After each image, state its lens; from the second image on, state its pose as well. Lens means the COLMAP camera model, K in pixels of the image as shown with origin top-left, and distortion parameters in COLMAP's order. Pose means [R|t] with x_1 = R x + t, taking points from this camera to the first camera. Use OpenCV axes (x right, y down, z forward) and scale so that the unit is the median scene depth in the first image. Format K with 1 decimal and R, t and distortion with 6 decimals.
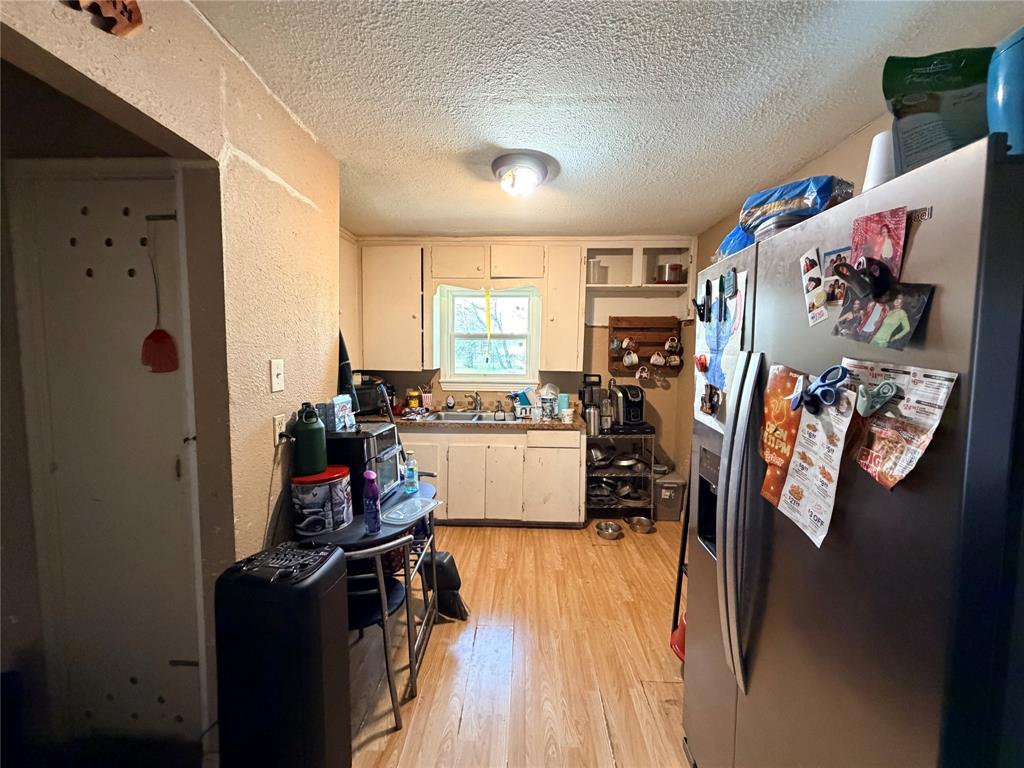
lens RADIAL K [[407.5, 0, 512.0], [0, 407.5, 384.0], [0, 0, 1]] dist [-0.001082, -0.000189]
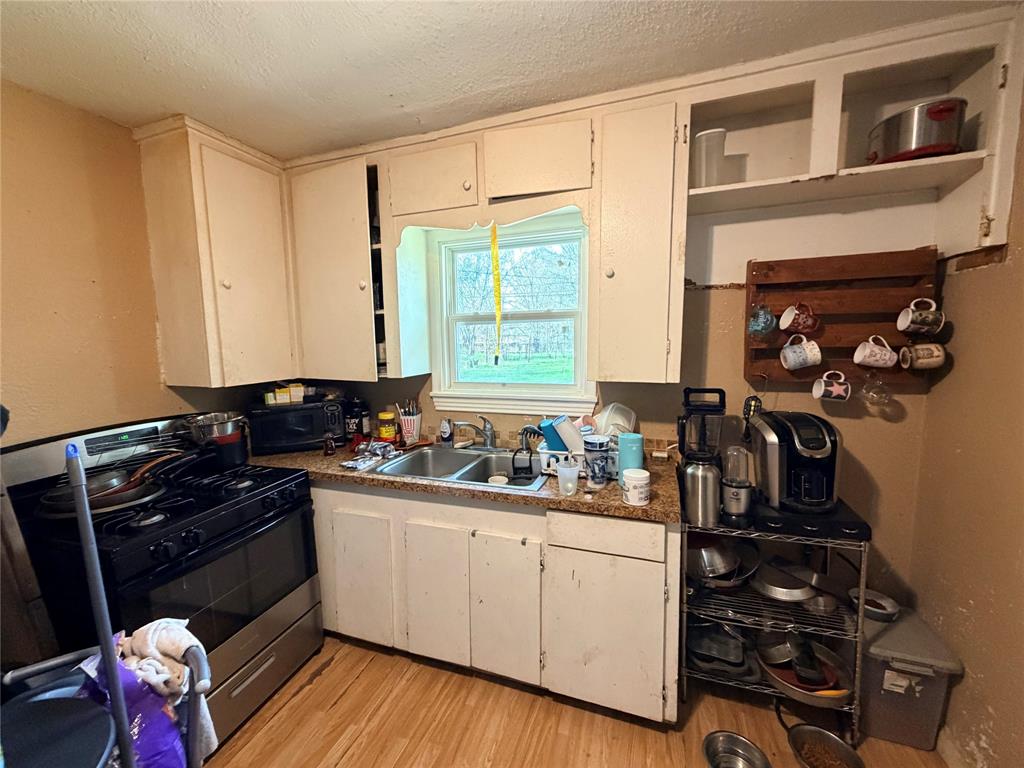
lens RADIAL K [[407.5, 0, 512.0], [0, 407.5, 384.0], [0, 0, 1]] dist [-0.001082, -0.000189]
pose [[0.952337, 0.005622, -0.304997, 0.130191], [0.001647, 0.999721, 0.023570, -0.040049], [0.305044, -0.022949, 0.952062, 0.491511]]
